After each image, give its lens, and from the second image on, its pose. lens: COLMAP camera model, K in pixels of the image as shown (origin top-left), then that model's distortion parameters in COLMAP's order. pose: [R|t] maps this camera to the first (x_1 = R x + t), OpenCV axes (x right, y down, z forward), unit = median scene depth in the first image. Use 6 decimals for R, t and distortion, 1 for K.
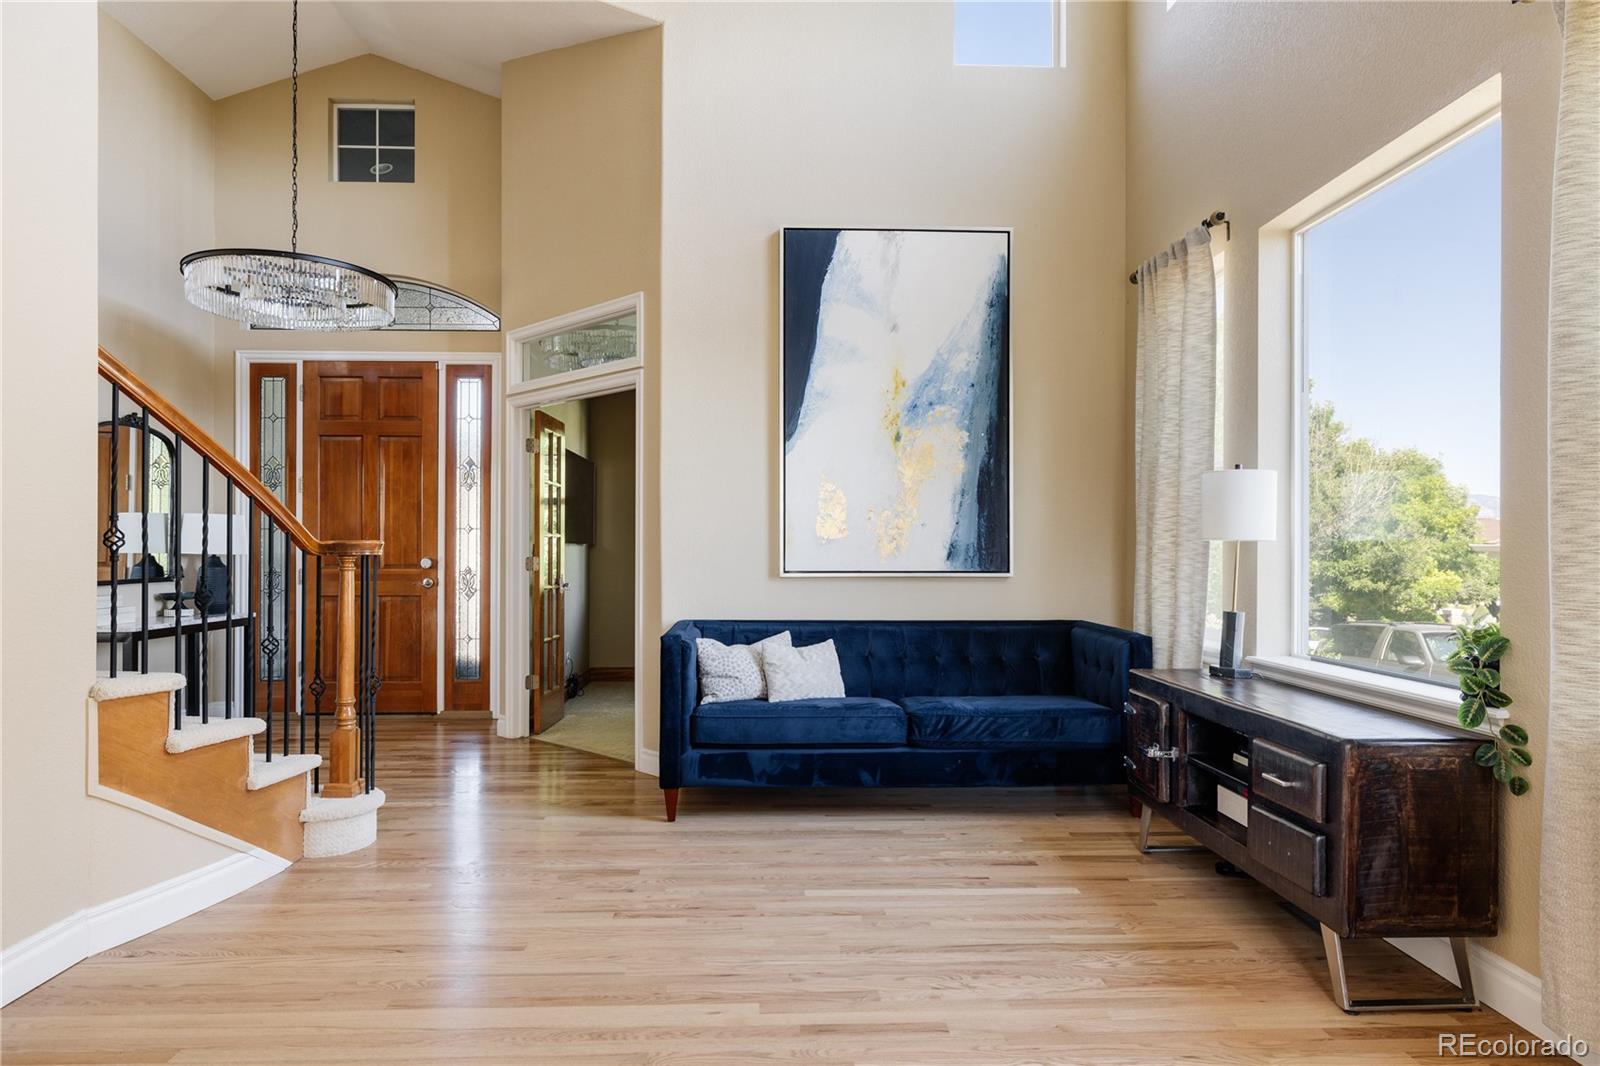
lens RADIAL K [[976.2, 0, 797.9], [0, 976.2, 541.0], [0, 0, 1]] dist [0.012391, -0.001787]
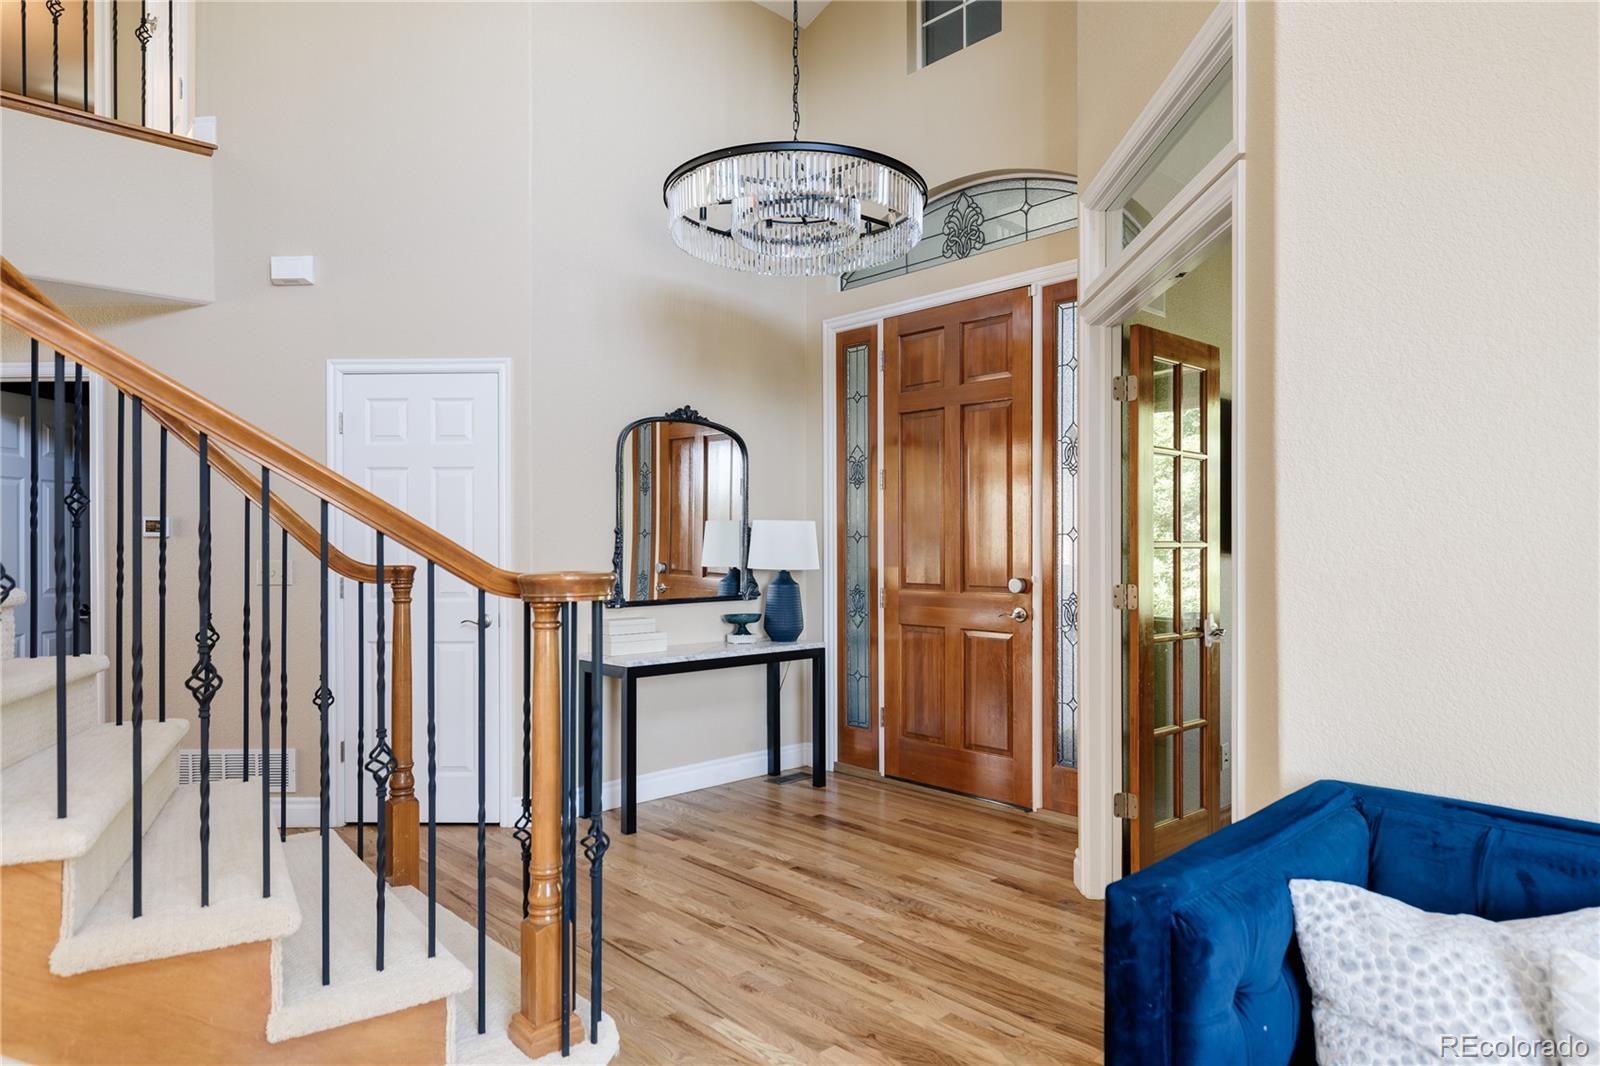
lens RADIAL K [[976.2, 0, 797.9], [0, 976.2, 541.0], [0, 0, 1]] dist [0.012391, -0.001787]
pose [[0.673987, -0.005631, -0.738722, 0.018226], [0.008595, 0.999963, 0.000219, -0.009714], [0.738693, -0.006497, 0.674011, 0.435902]]
